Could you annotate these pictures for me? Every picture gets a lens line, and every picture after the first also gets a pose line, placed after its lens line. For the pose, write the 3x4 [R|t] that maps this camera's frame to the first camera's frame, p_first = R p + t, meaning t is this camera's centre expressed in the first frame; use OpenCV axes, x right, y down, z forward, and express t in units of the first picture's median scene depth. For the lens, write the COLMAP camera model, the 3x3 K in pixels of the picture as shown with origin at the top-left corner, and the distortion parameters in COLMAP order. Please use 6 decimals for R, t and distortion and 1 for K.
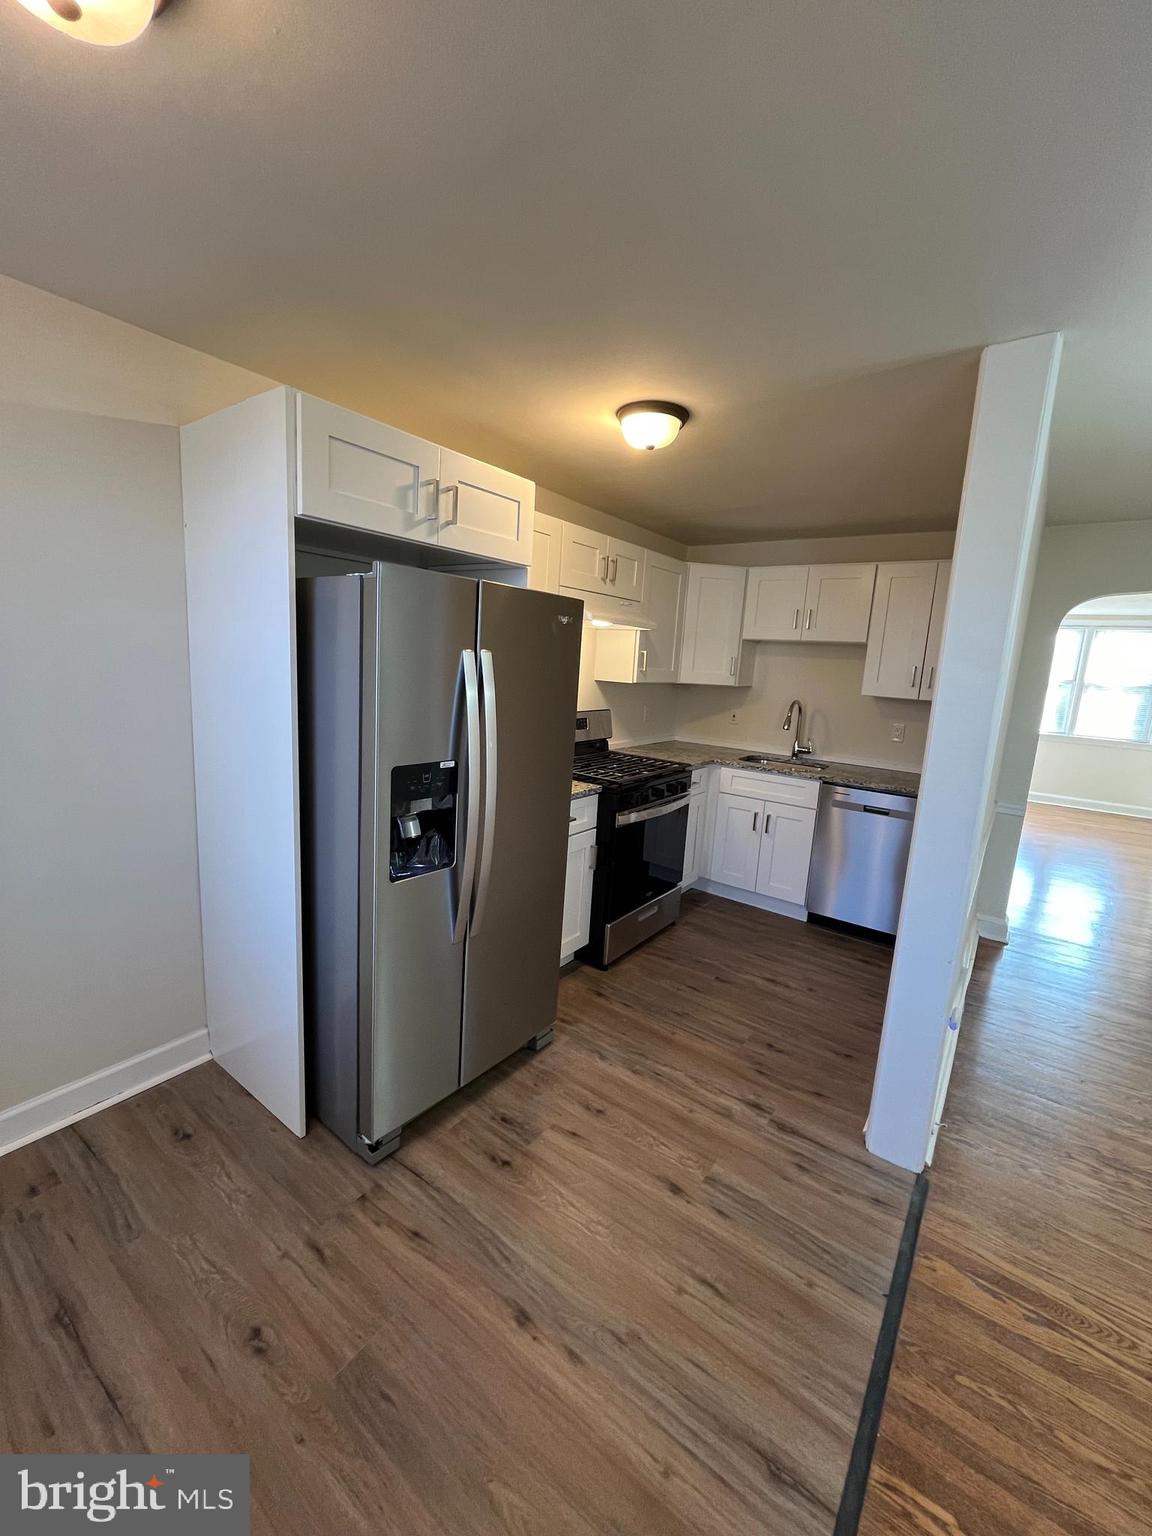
lens RADIAL K [[619.1, 0, 571.7], [0, 619.1, 760.3], [0, 0, 1]] dist [-0.003309, 0.000199]
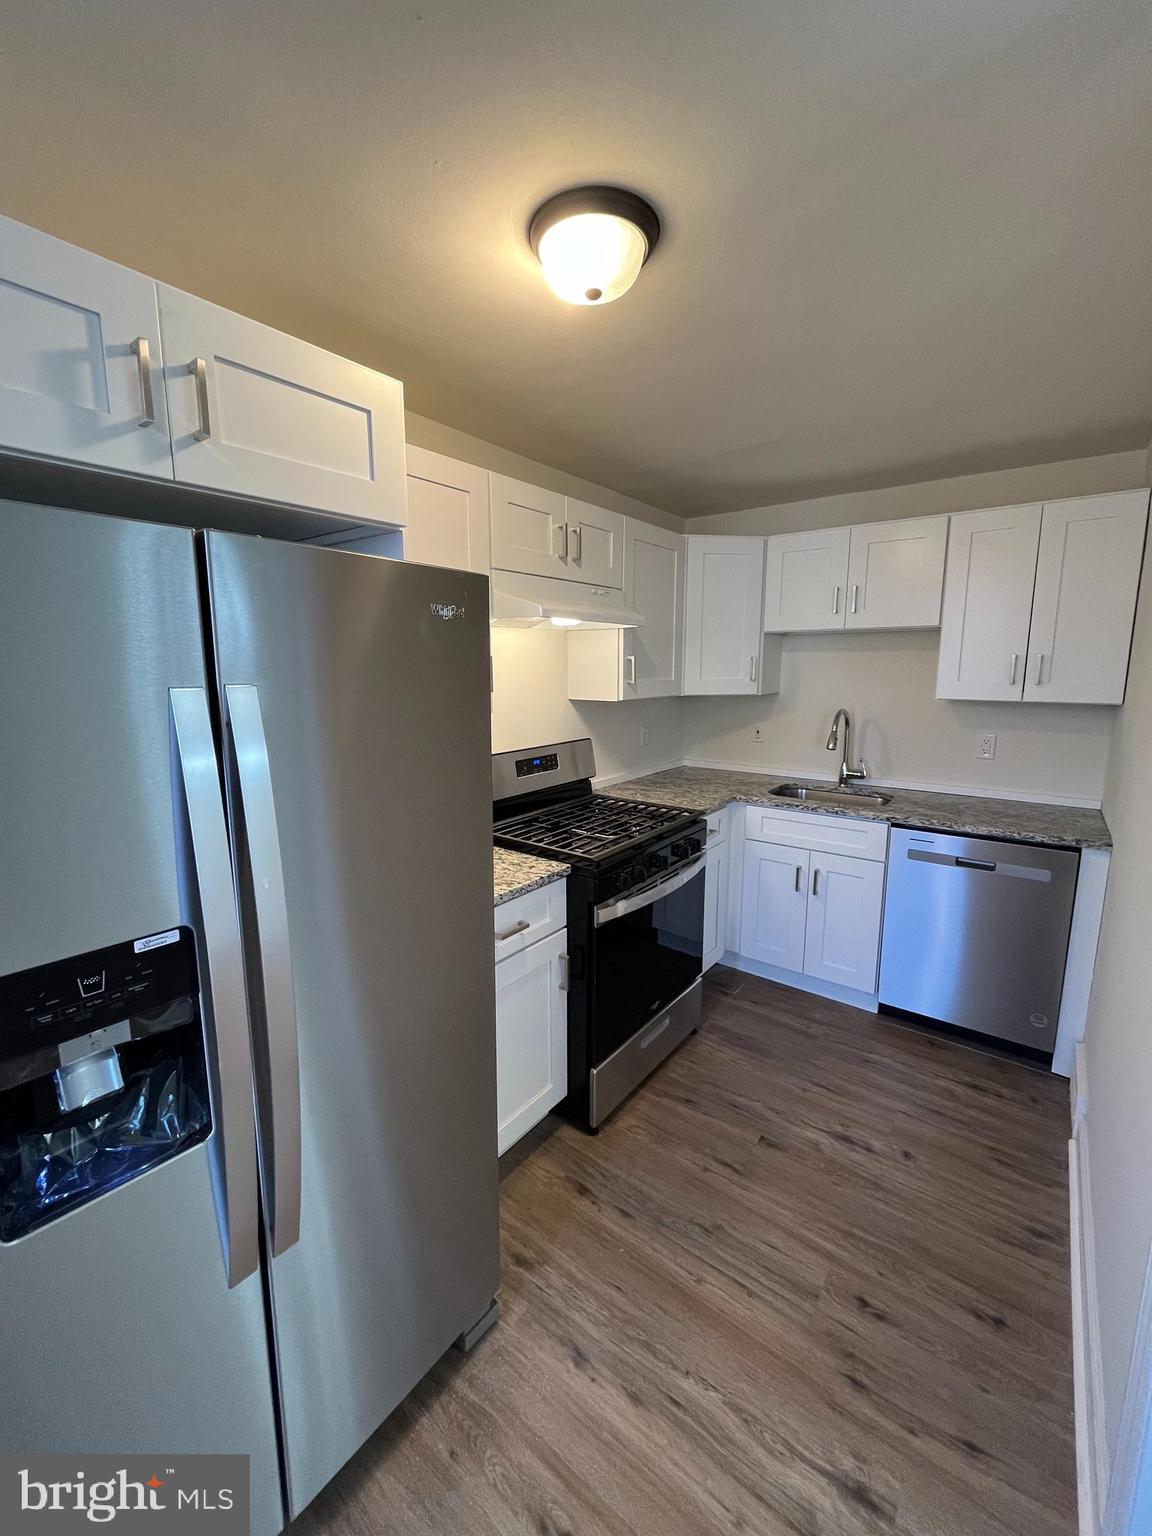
lens RADIAL K [[619.1, 0, 572.8], [0, 619.1, 759.0], [0, 0, 1]] dist [-0.003309, 0.000199]
pose [[0.998080, -0.056836, -0.024636, 0.070849], [0.056534, 0.998319, -0.012794, -0.060547], [0.025322, 0.011377, 0.999615, 0.324609]]
